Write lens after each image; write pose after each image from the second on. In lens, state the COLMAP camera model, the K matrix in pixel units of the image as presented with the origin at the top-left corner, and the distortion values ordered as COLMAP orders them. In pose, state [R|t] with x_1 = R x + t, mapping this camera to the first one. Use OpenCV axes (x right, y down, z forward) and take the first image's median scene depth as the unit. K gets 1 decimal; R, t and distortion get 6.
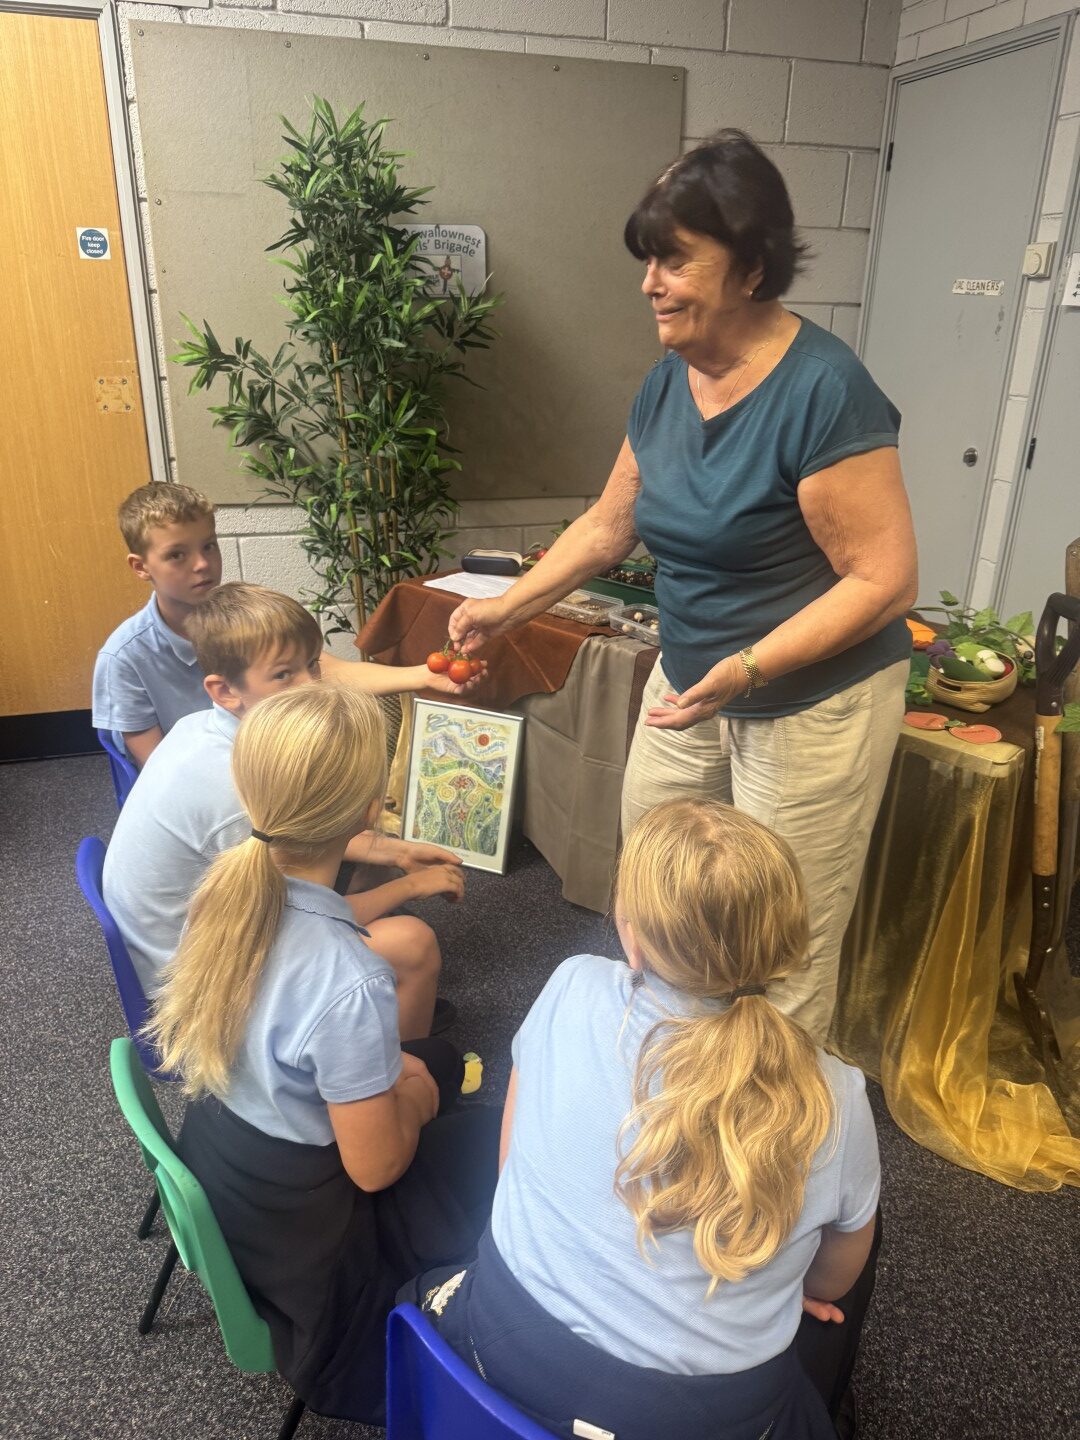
lens RADIAL K [[999.5, 0, 540.0], [0, 999.5, 720.0], [0, 0, 1]] dist [-0.009587, -0.001314]
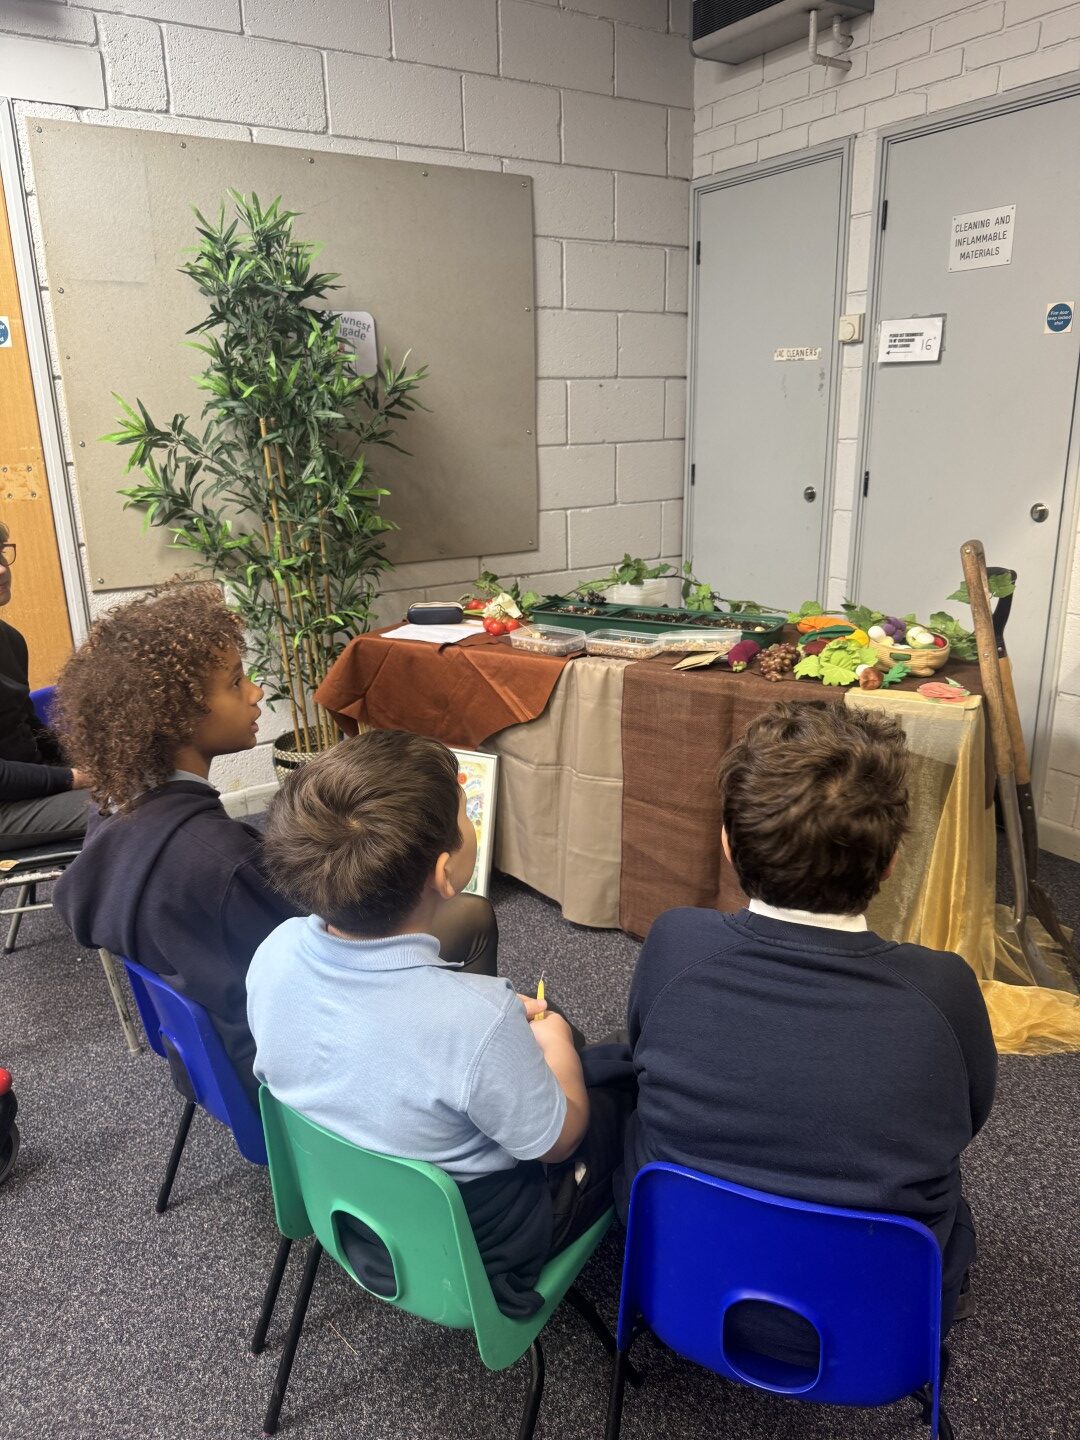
lens RADIAL K [[998.1, 0, 540.0], [0, 998.1, 720.0], [0, 0, 1]] dist [-0.002085, -0.010547]
pose [[0.960120, -0.117413, 0.253739, -0.224774], [0.141835, 0.986641, -0.080140, 0.053721], [-0.240940, 0.112933, 0.963947, -0.031438]]
